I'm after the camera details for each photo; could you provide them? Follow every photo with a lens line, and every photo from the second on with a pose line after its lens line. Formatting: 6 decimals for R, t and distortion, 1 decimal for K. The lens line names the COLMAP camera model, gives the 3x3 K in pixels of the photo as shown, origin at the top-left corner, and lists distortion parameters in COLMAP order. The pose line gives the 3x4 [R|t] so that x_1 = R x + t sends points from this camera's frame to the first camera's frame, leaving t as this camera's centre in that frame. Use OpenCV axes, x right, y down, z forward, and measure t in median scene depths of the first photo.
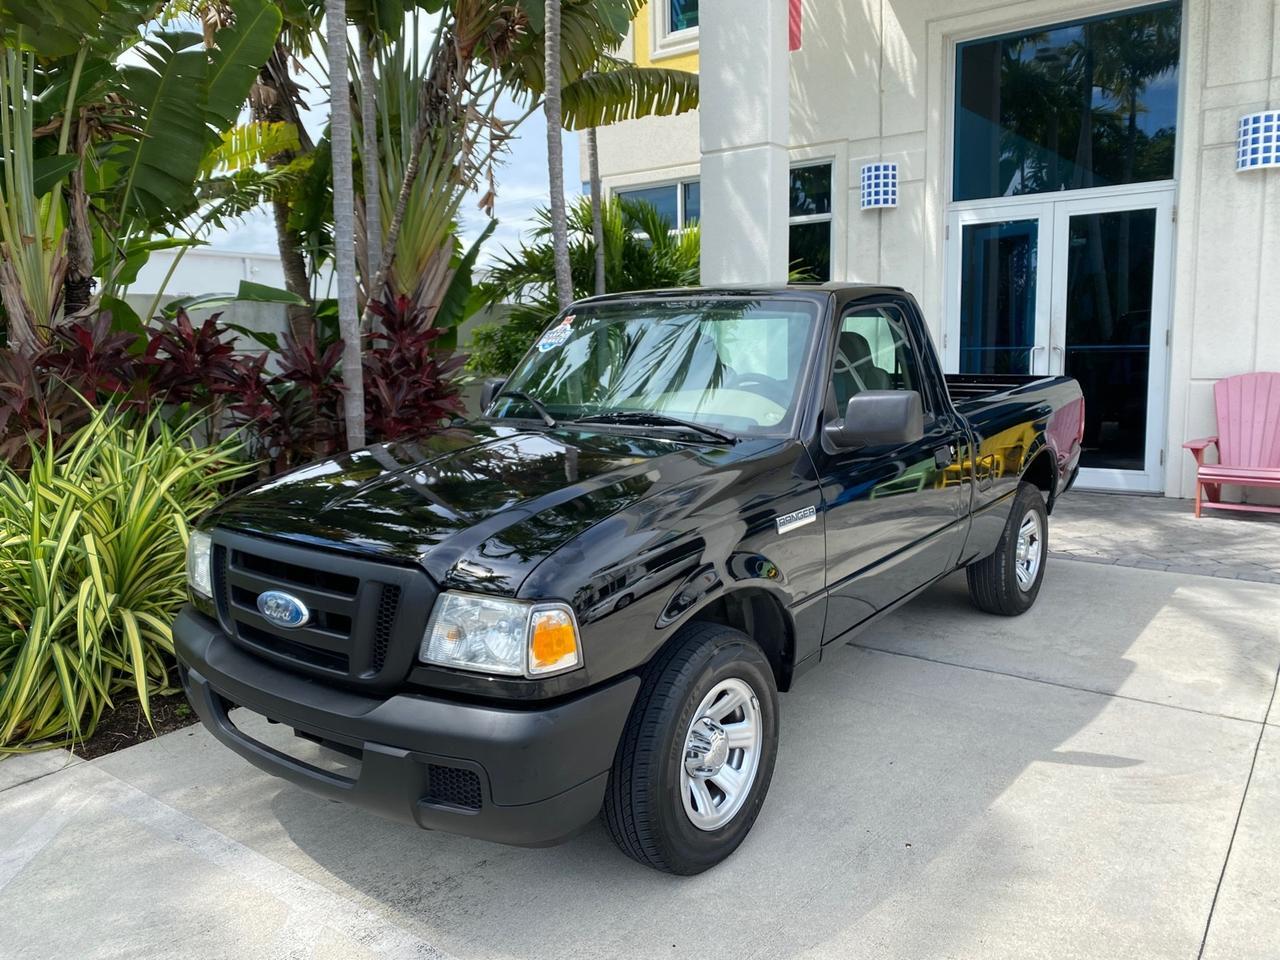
lens RADIAL K [[985.4, 0, 639.3], [0, 985.4, 472.0], [0, 0, 1]] dist [-0.002246, 0.010806]
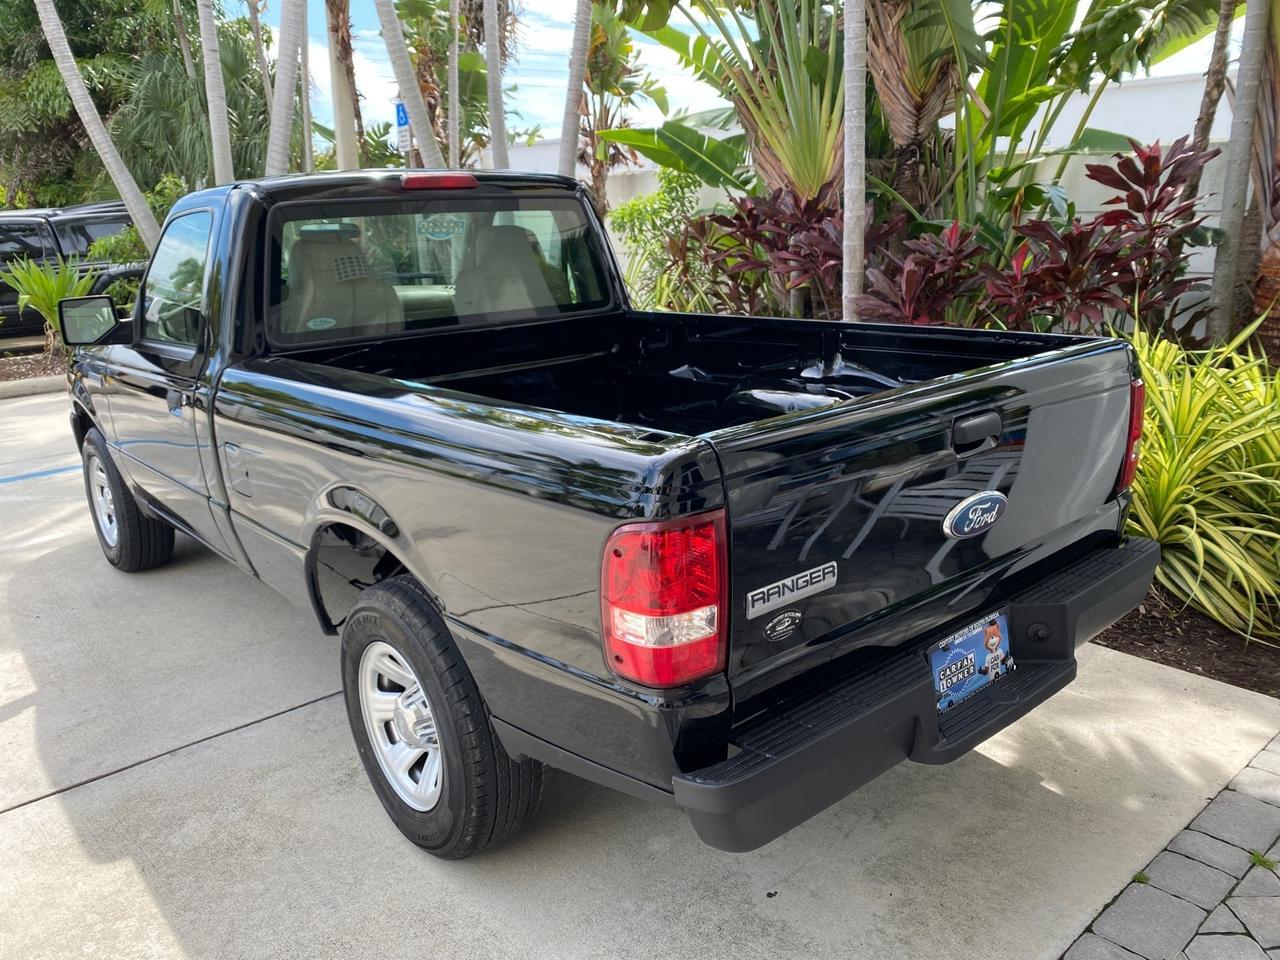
lens RADIAL K [[985.4, 0, 639.3], [0, 985.4, 472.0], [0, 0, 1]] dist [-0.002246, 0.010806]
pose [[-0.202743, 0.284101, -0.937114, 0.611389], [-0.105134, 0.945142, 0.309280, -0.154233], [0.973572, 0.161227, -0.161753, 0.913723]]
